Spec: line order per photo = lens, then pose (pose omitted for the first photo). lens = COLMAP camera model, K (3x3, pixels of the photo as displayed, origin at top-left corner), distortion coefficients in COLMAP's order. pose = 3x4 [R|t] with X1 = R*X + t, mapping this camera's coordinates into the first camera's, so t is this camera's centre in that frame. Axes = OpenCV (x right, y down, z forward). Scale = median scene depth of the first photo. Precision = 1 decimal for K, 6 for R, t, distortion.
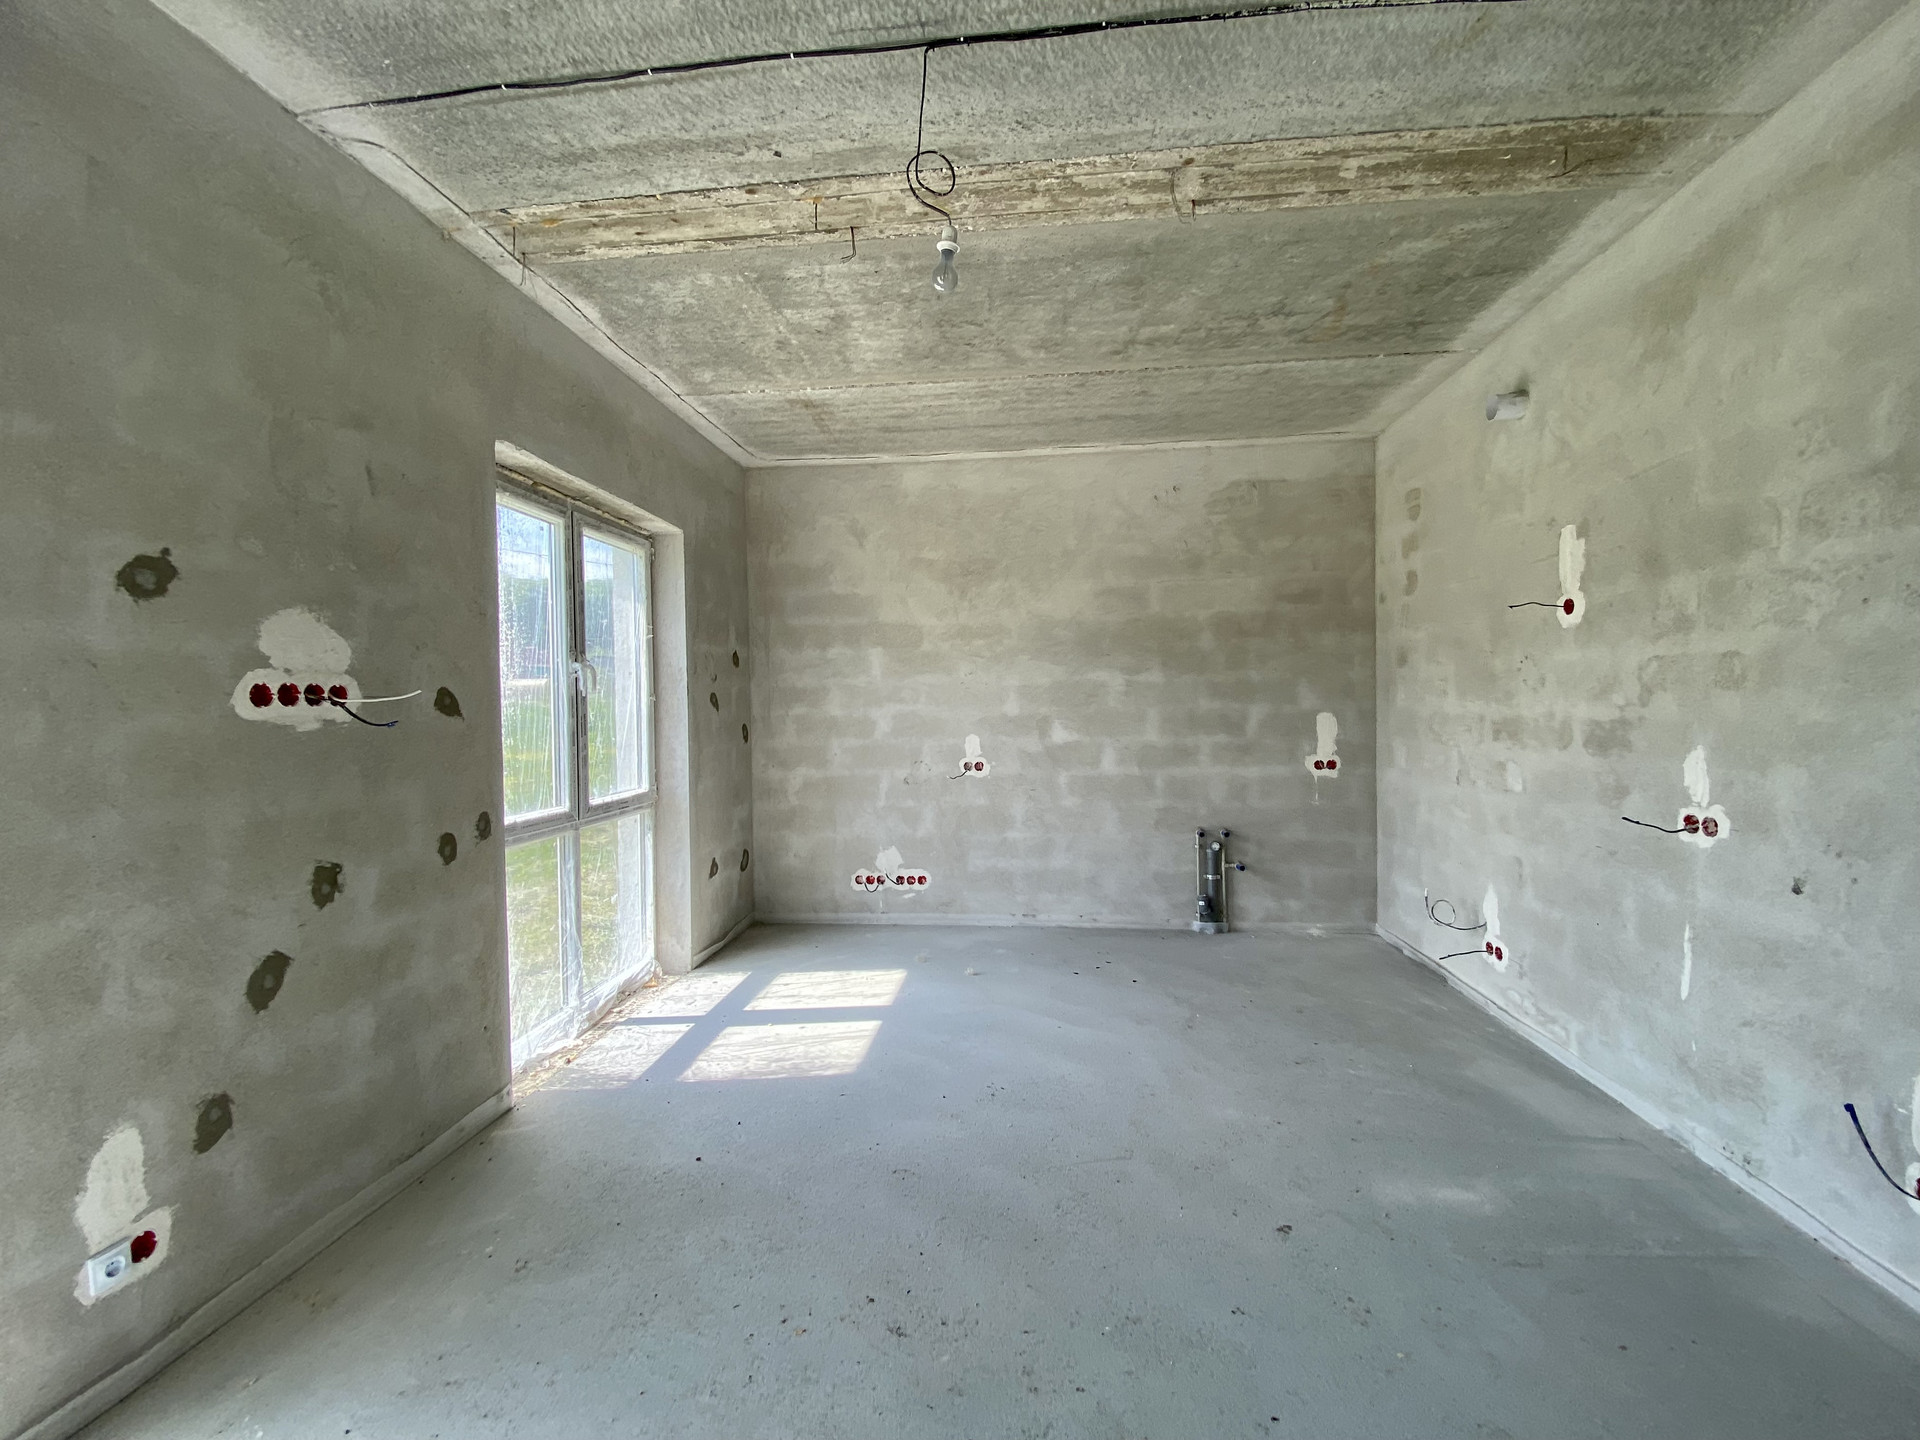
lens RADIAL K [[774.1, 0, 961.3], [0, 774.1, 717.6], [0, 0, 1]] dist [0.019935, -0.019766]
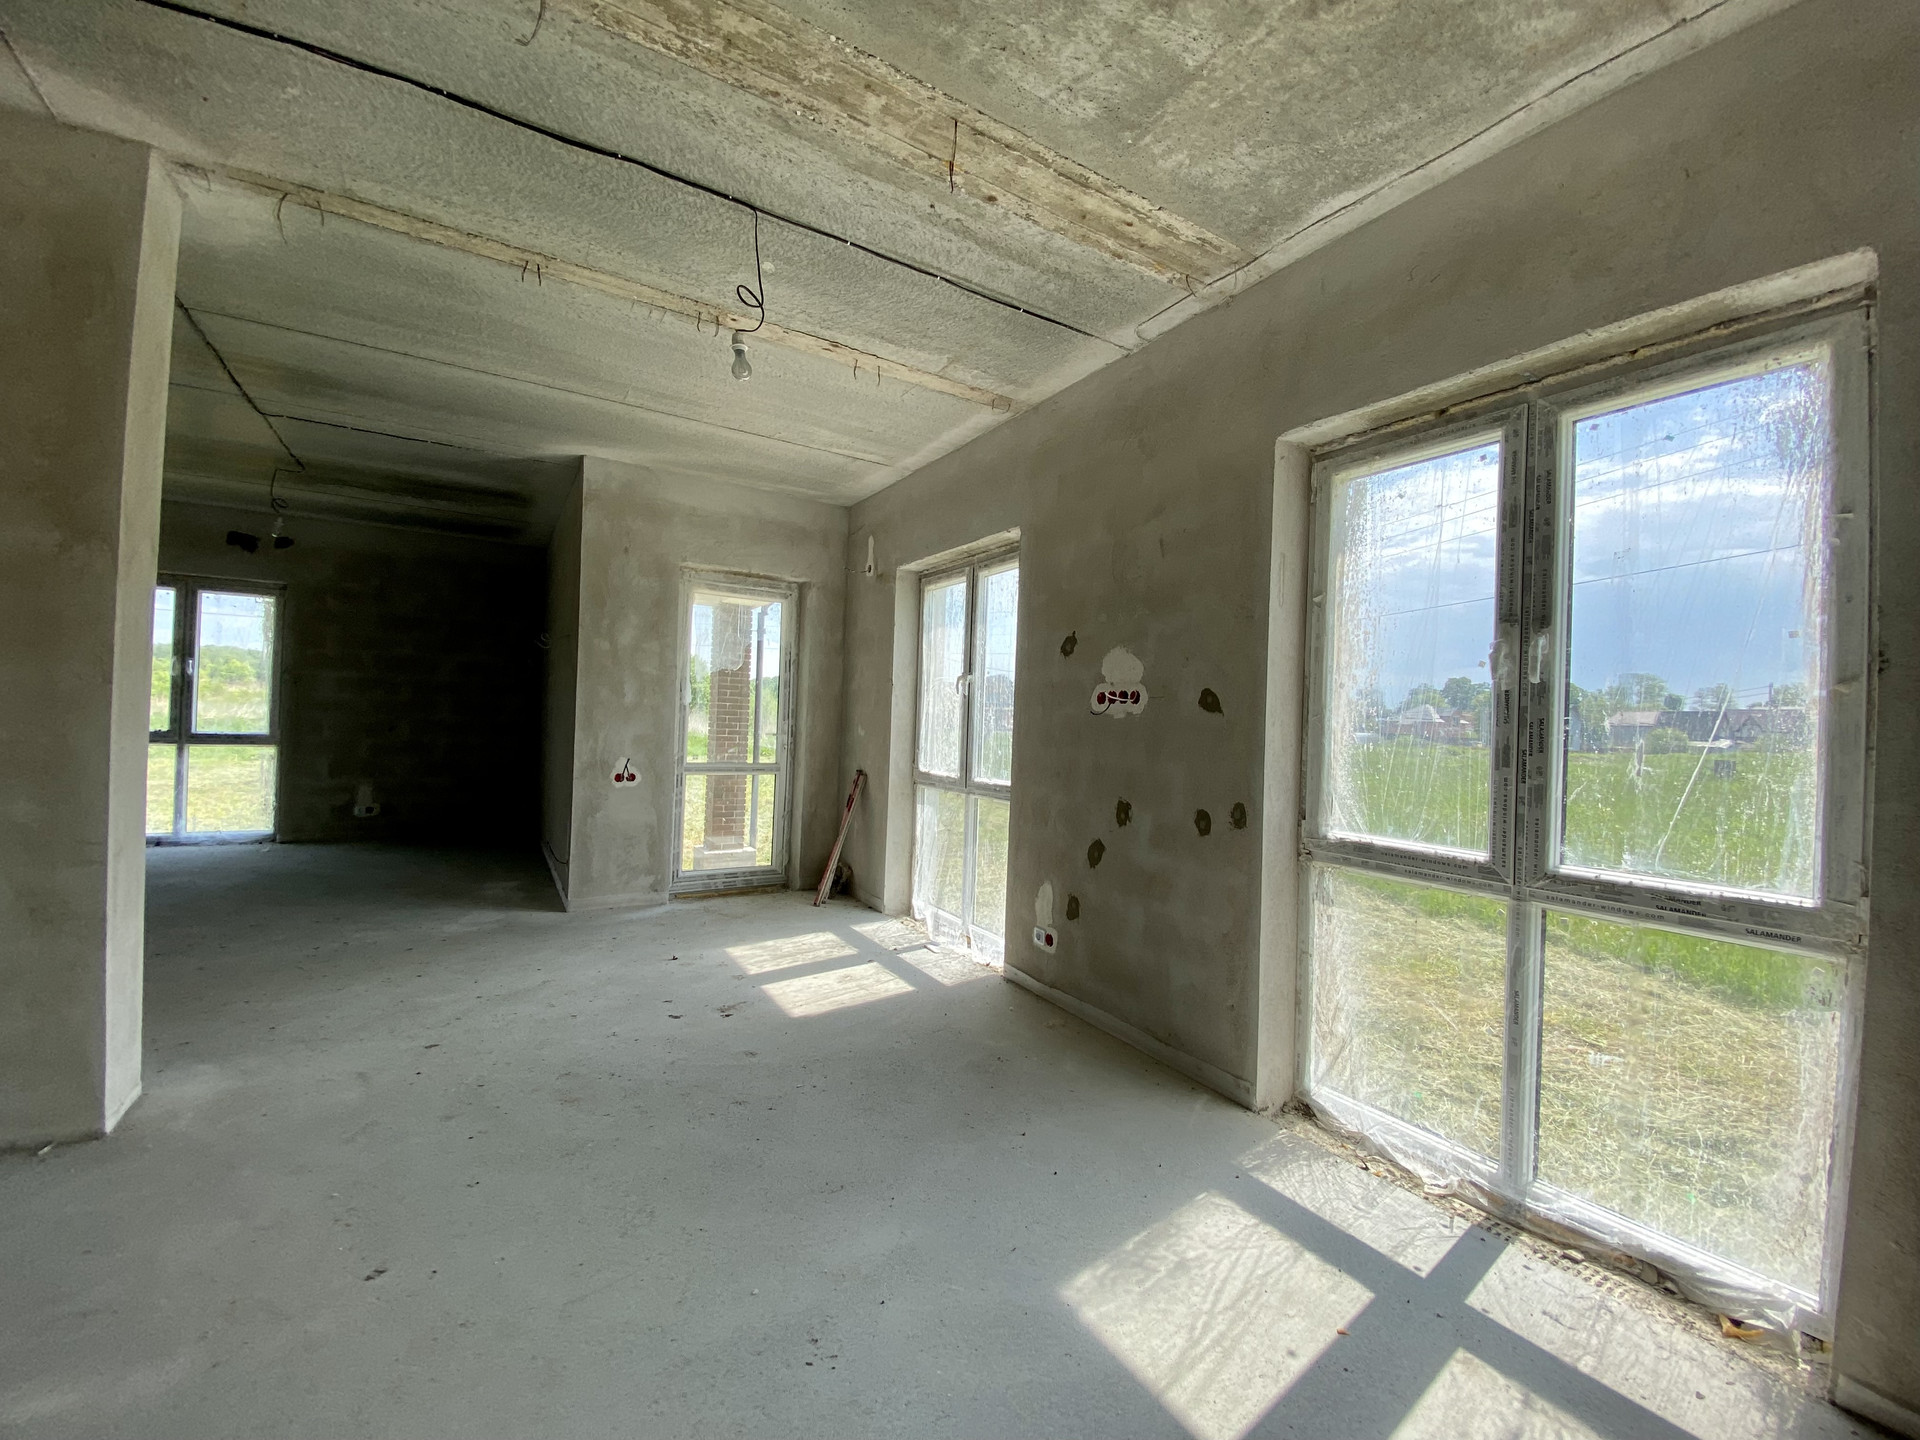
lens RADIAL K [[774.1, 0, 964.7], [0, 774.1, 718.0], [0, 0, 1]] dist [0.019935, -0.019766]
pose [[-0.791680, -0.017059, -0.610698, 0.311068], [-0.033453, 0.999321, 0.015453, 0.001020], [0.610019, 0.032664, -0.791713, 1.487244]]
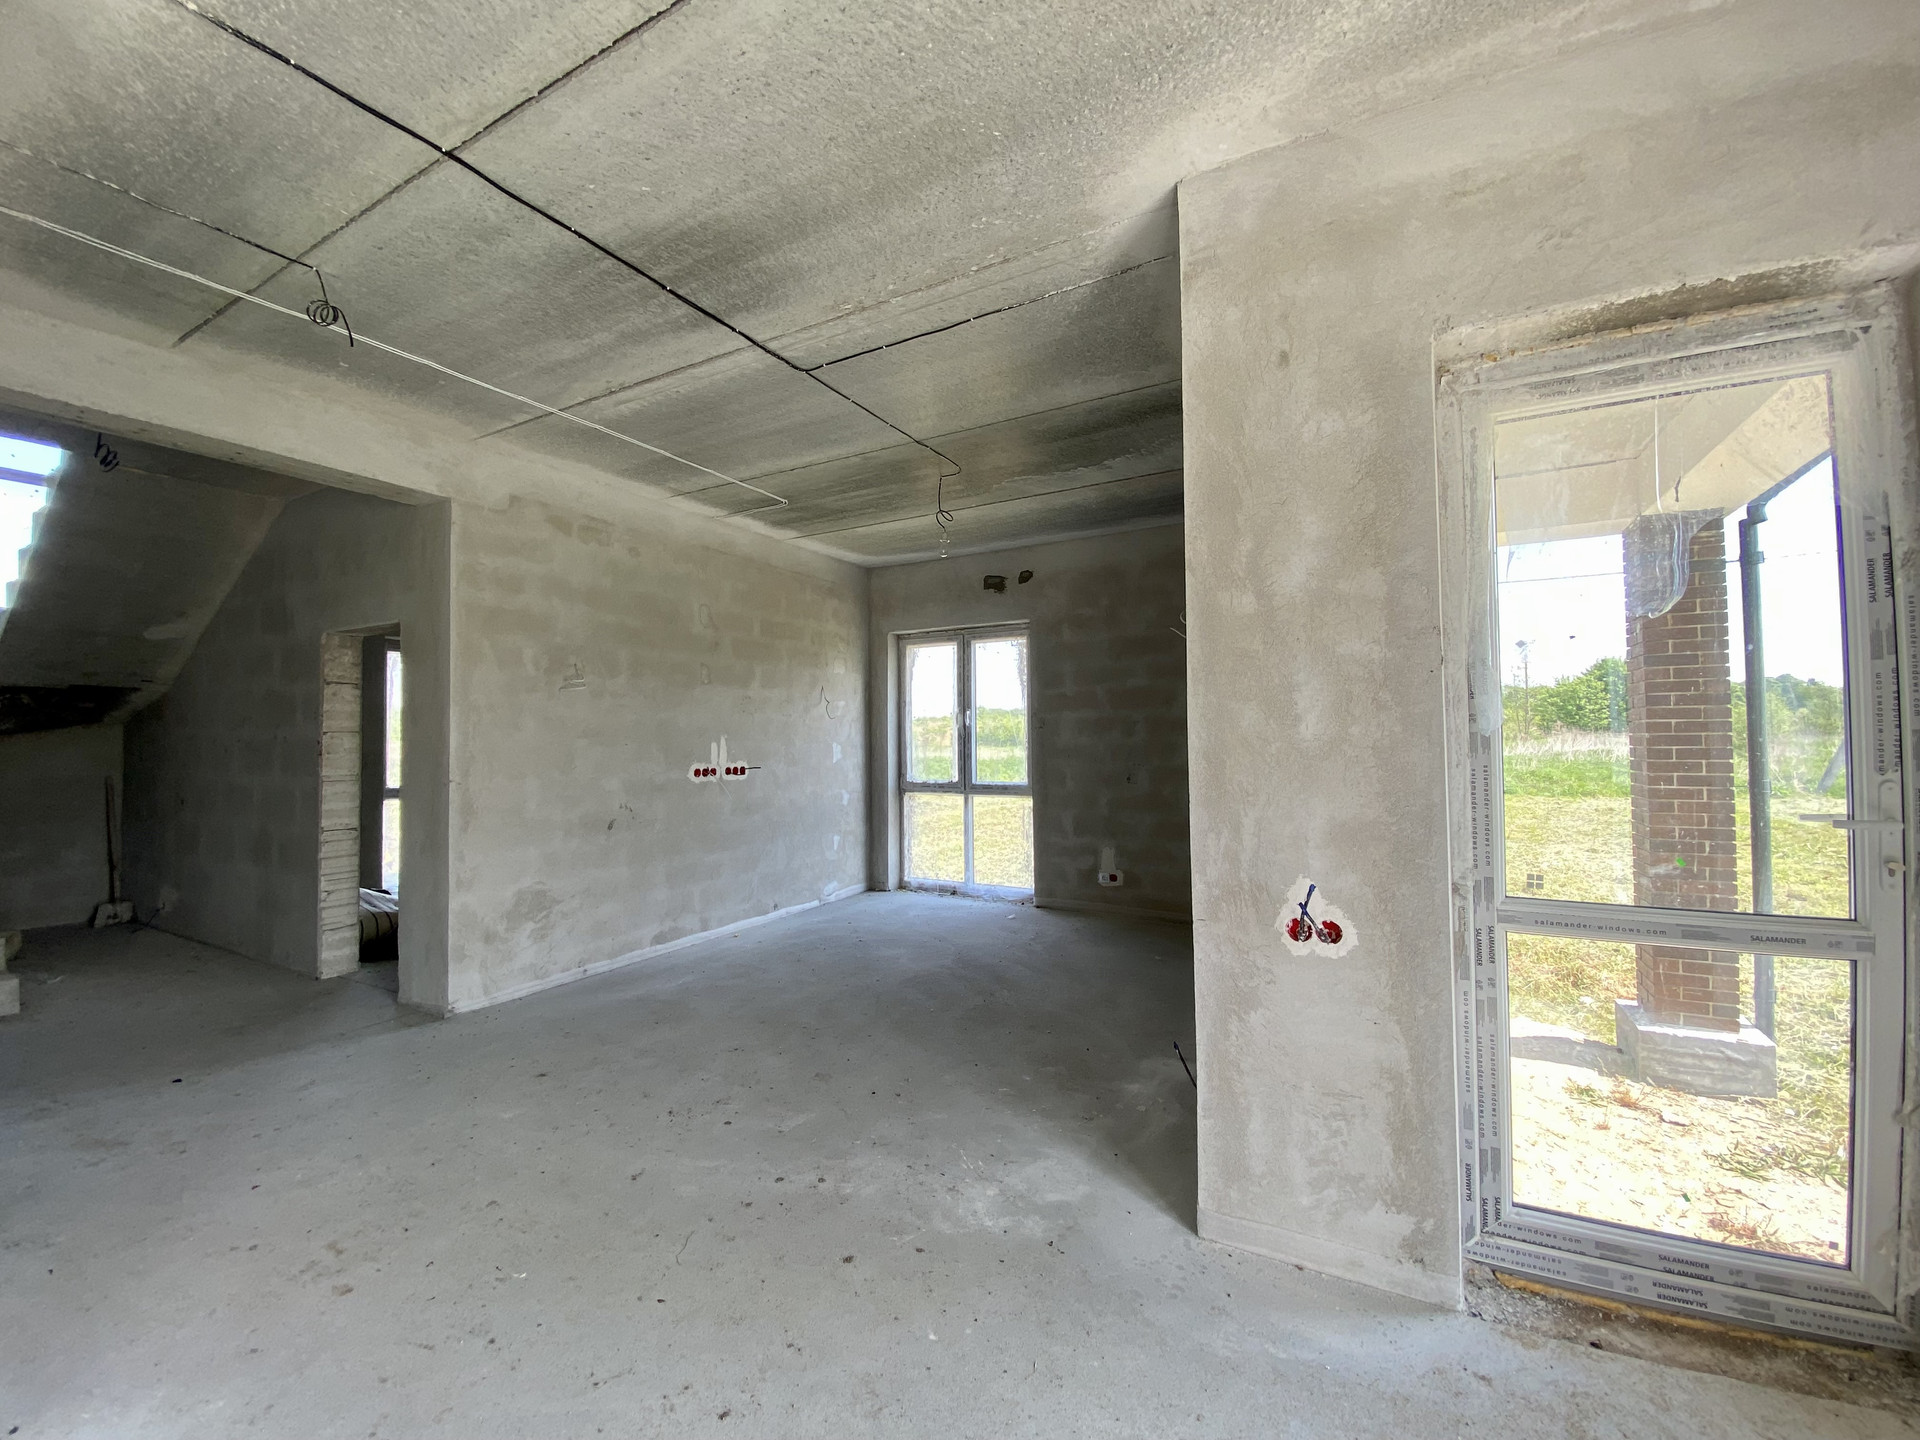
lens RADIAL K [[774.1, 0, 964.0], [0, 774.1, 718.0], [0, 0, 1]] dist [0.019935, -0.019766]
pose [[-0.921011, 0.034496, 0.388006, -0.159035], [0.029383, 0.999386, -0.019106, 0.005970], [-0.388426, -0.006197, -0.921459, 0.344222]]
